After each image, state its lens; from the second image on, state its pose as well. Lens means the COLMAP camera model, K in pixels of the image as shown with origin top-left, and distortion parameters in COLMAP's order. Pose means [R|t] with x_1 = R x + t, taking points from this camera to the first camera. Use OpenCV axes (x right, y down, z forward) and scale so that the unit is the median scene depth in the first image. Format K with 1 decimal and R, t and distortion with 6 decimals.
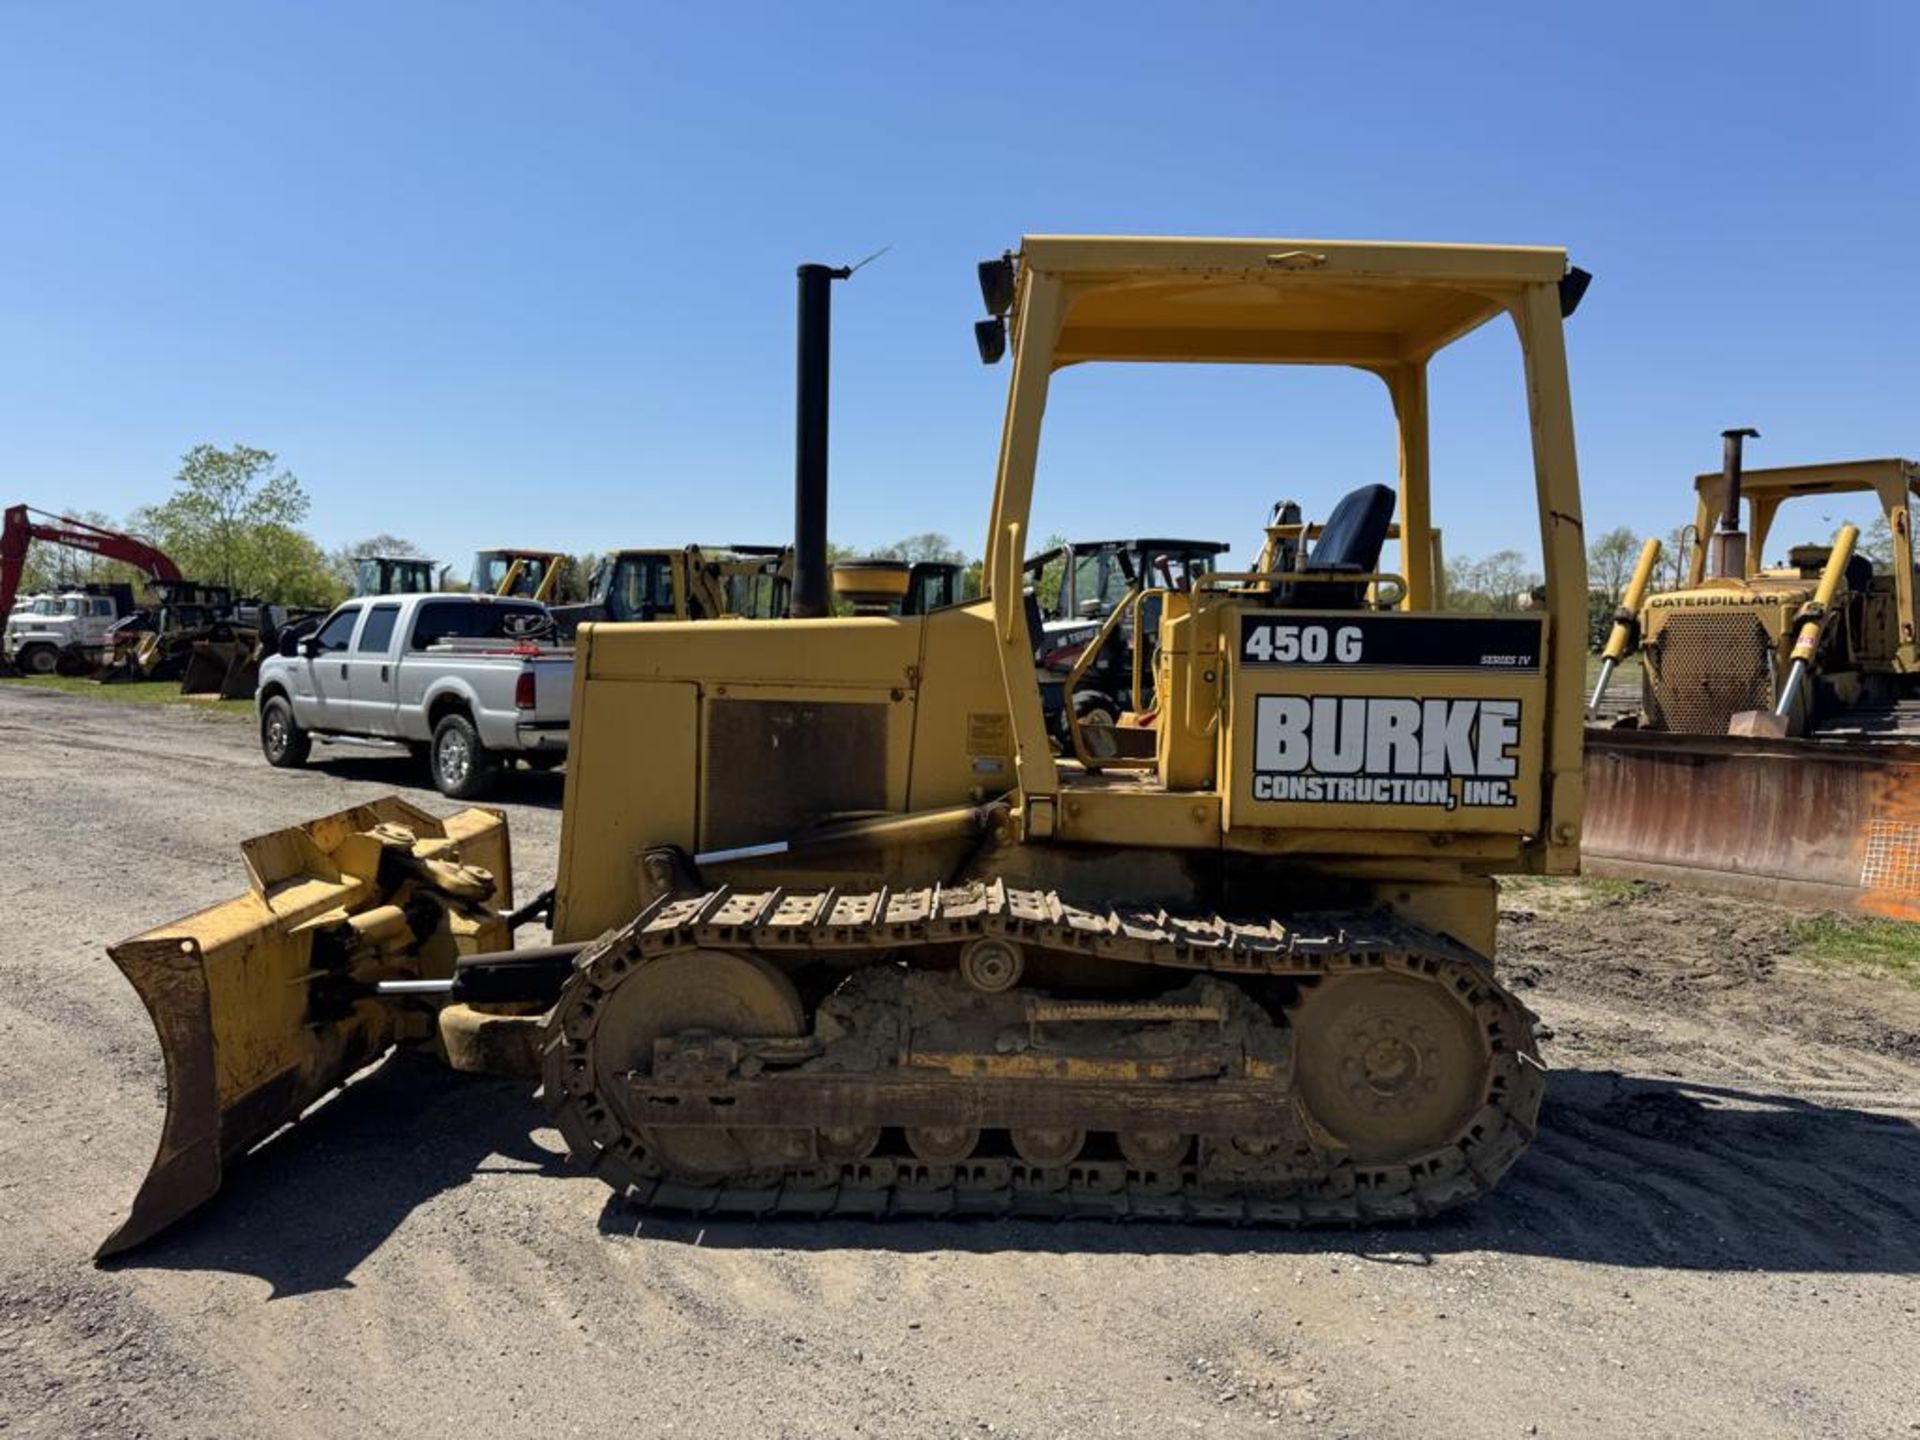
lens RADIAL K [[1365.4, 0, 960.1], [0, 1365.4, 725.9], [0, 0, 1]] dist [0.109826, -0.201453]
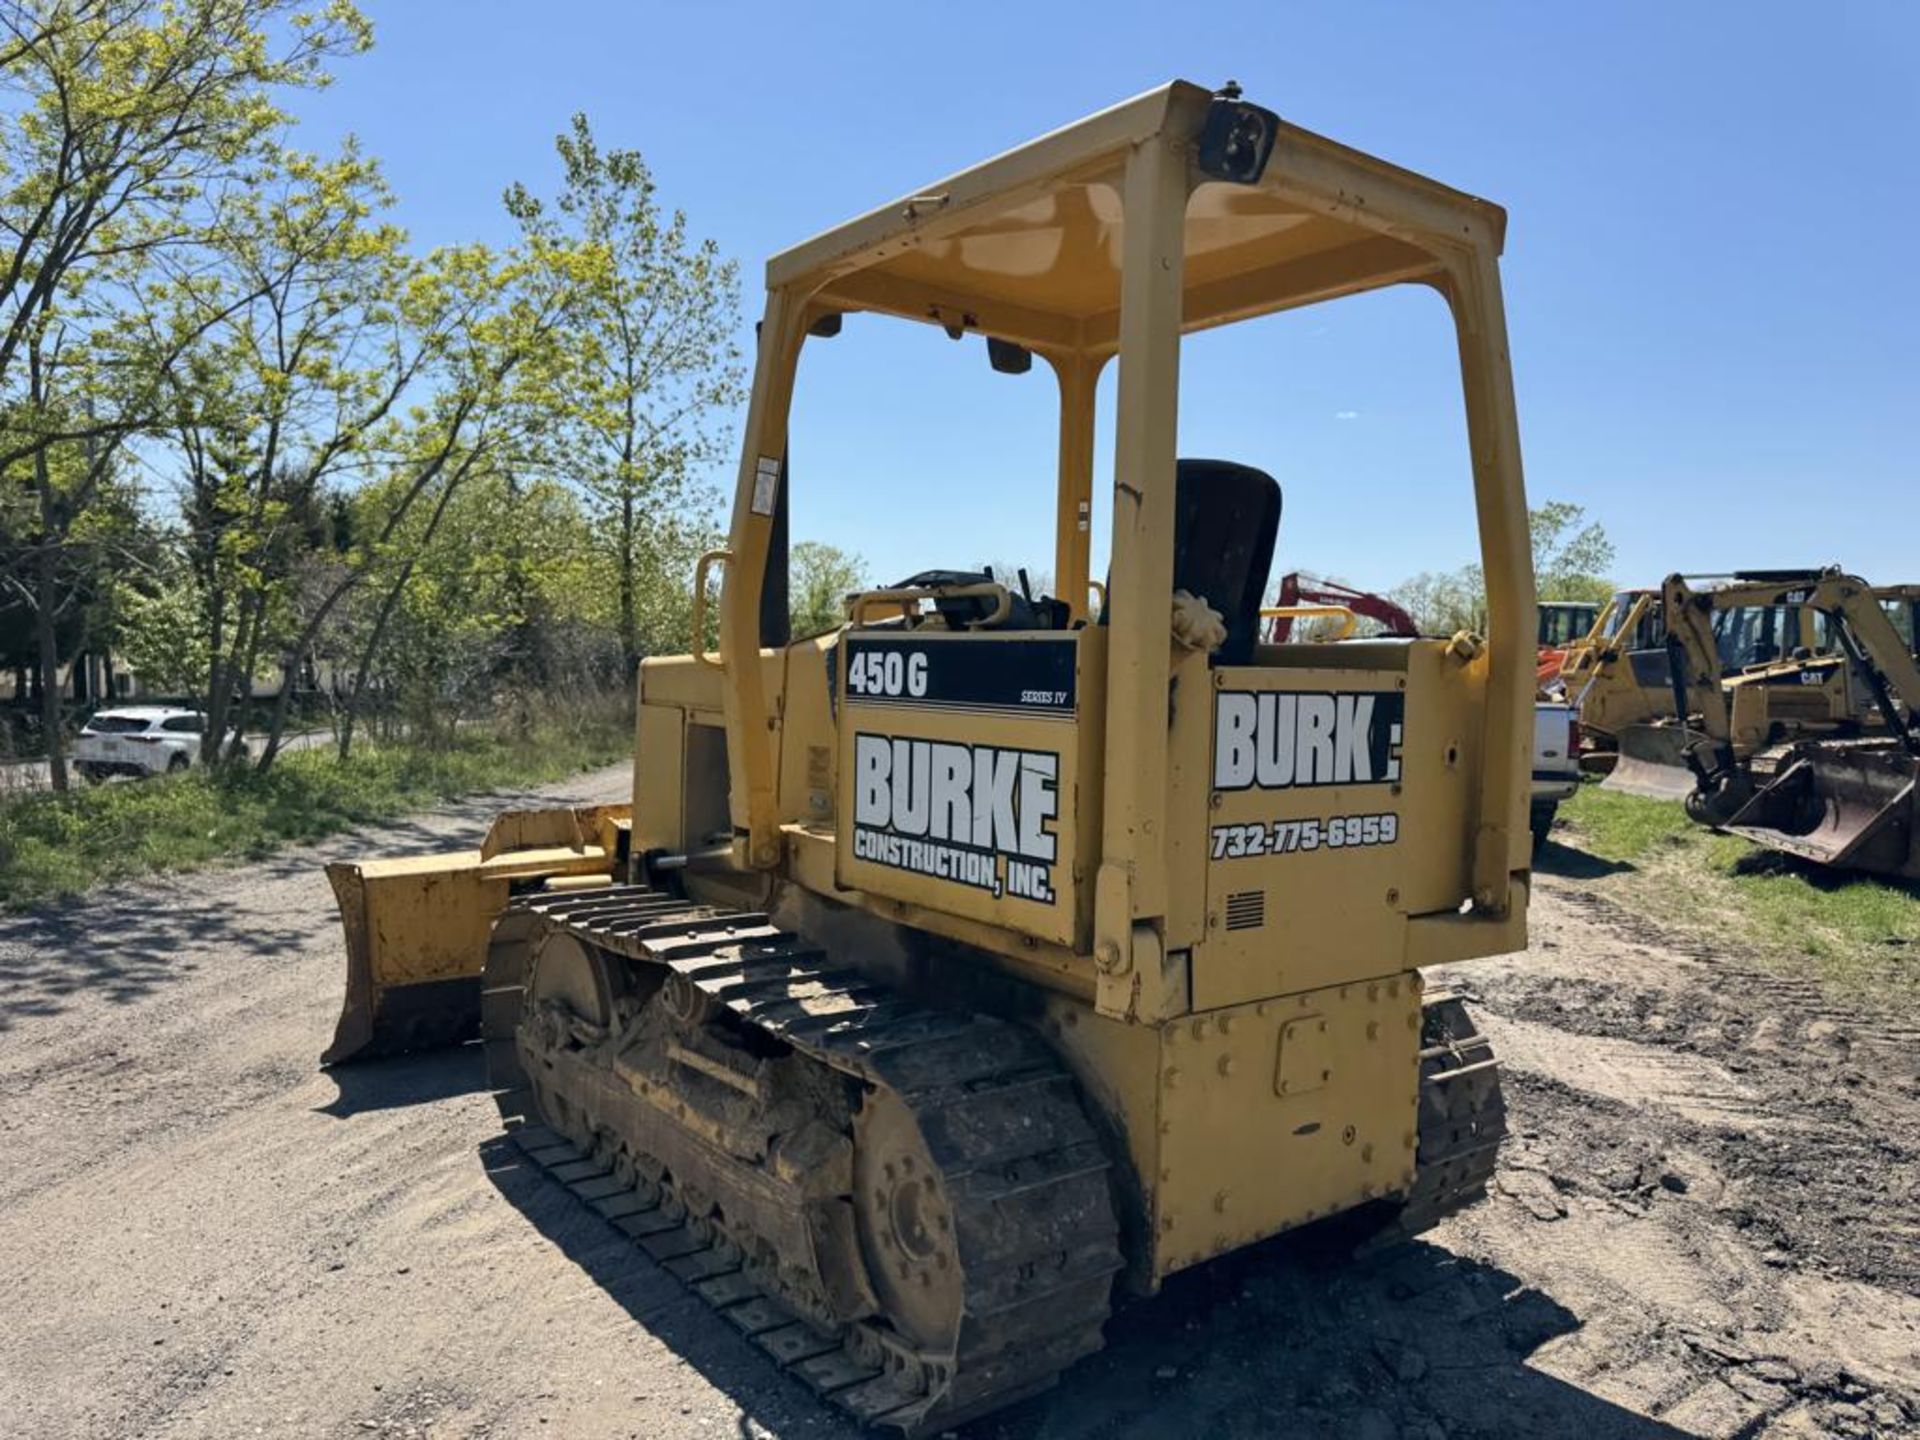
lens RADIAL K [[1377.2, 0, 1002.4], [0, 1377.2, 678.3], [0, 0, 1]] dist [0.003437, -0.038362]
pose [[0.619837, 0.004122, -0.784720, 0.940230], [-0.059865, 0.997321, -0.042048, -0.025819], [0.782444, 0.073040, 0.618422, 0.536926]]
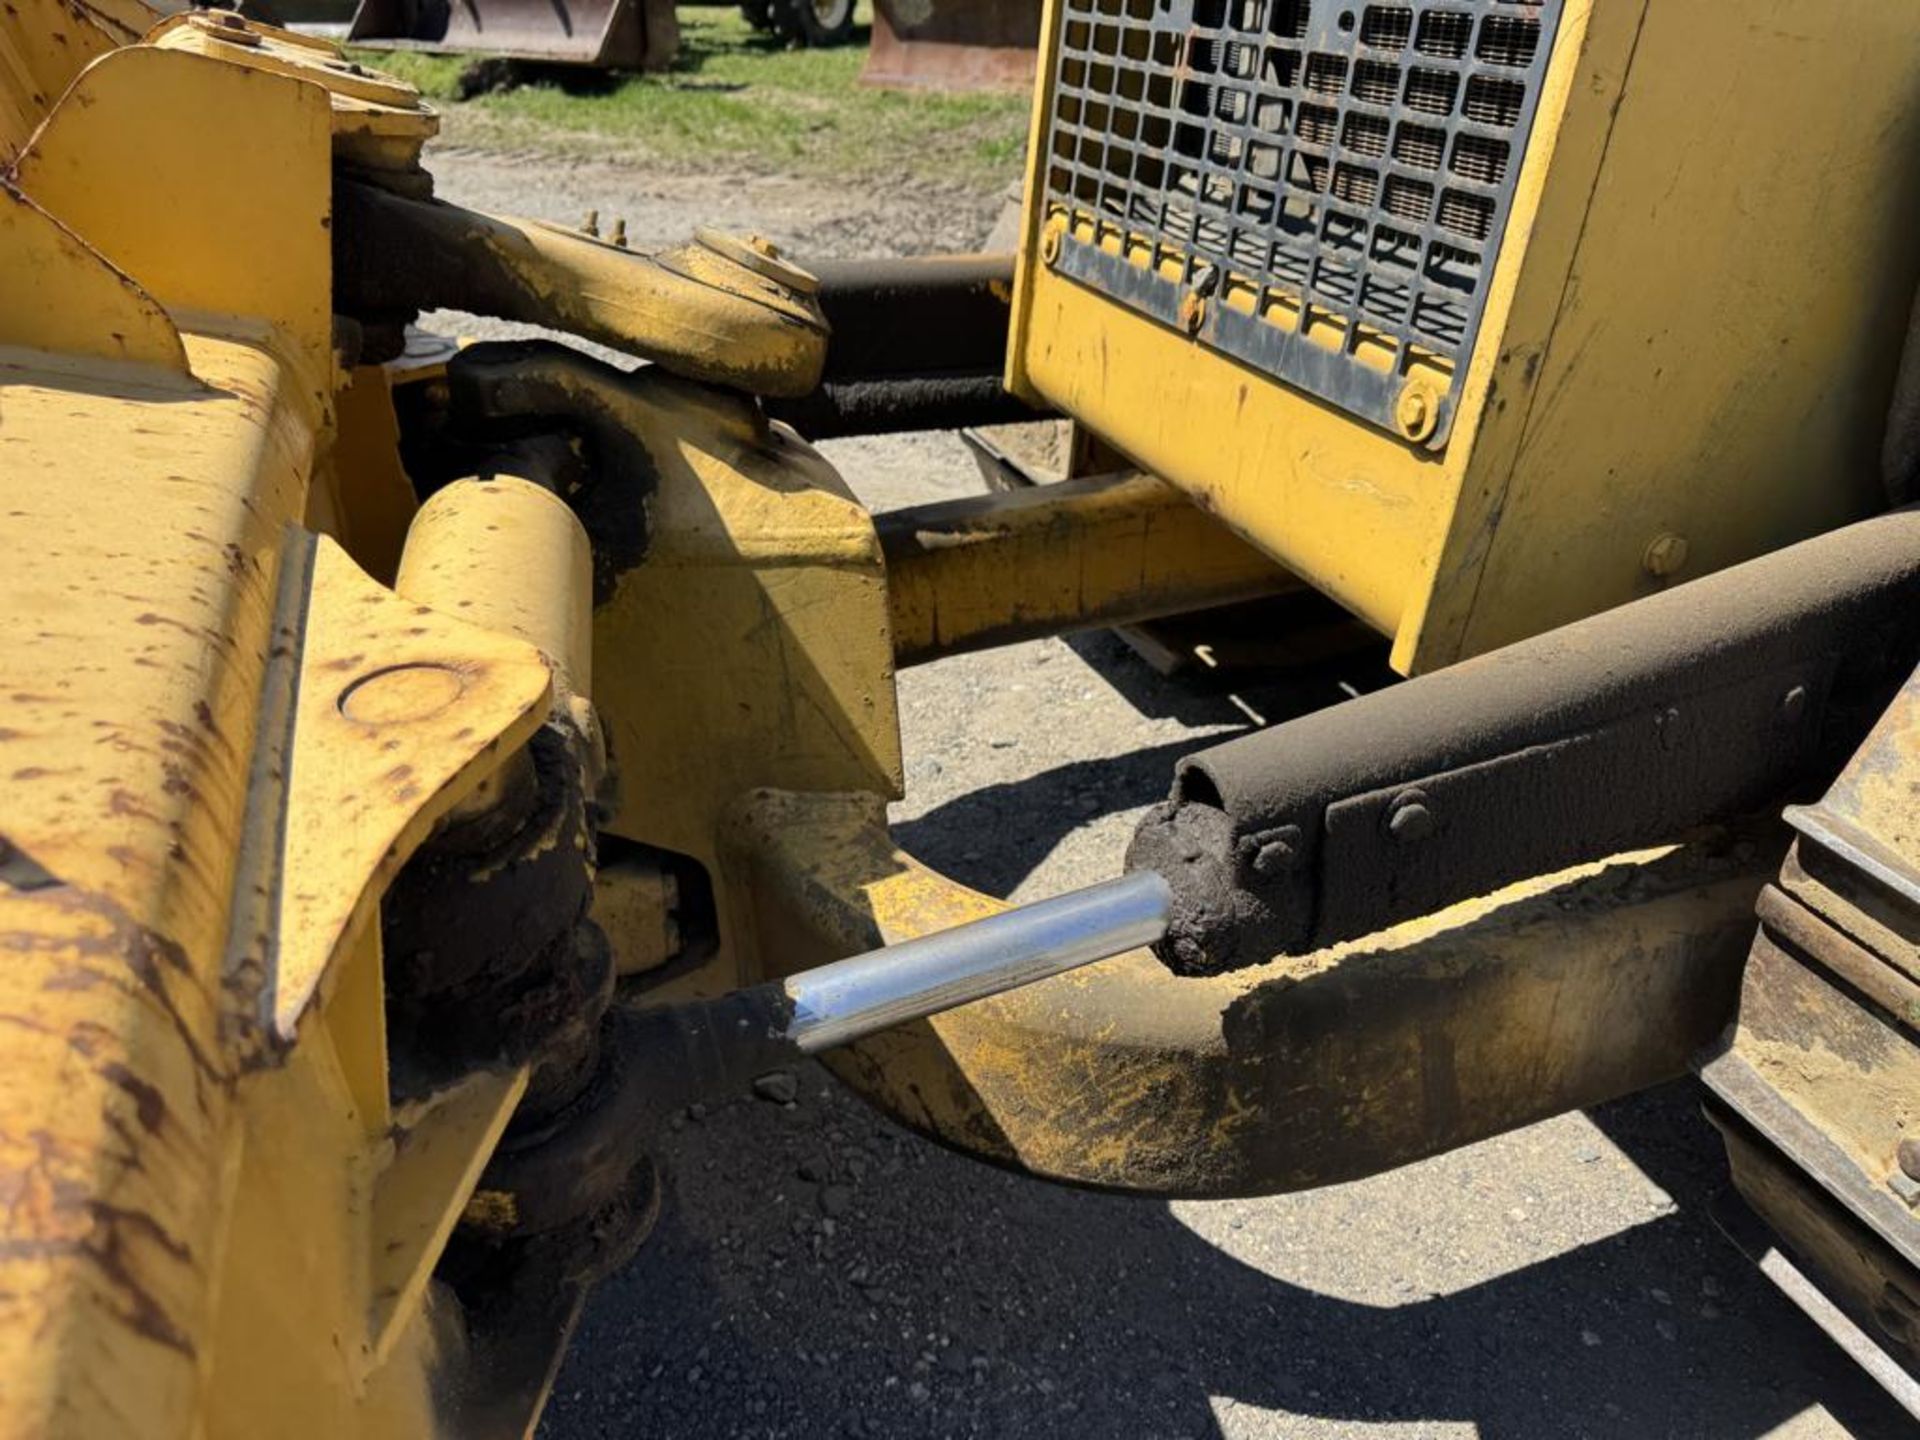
lens RADIAL K [[1365.4, 0, 960.1], [0, 1365.4, 725.9], [0, 0, 1]] dist [0.109826, -0.201453]
pose [[0.935191, -0.180144, 0.304903, -0.473035], [0.025477, 0.892950, 0.449435, 0.088545], [-0.353226, -0.412539, 0.839668, 0.920678]]
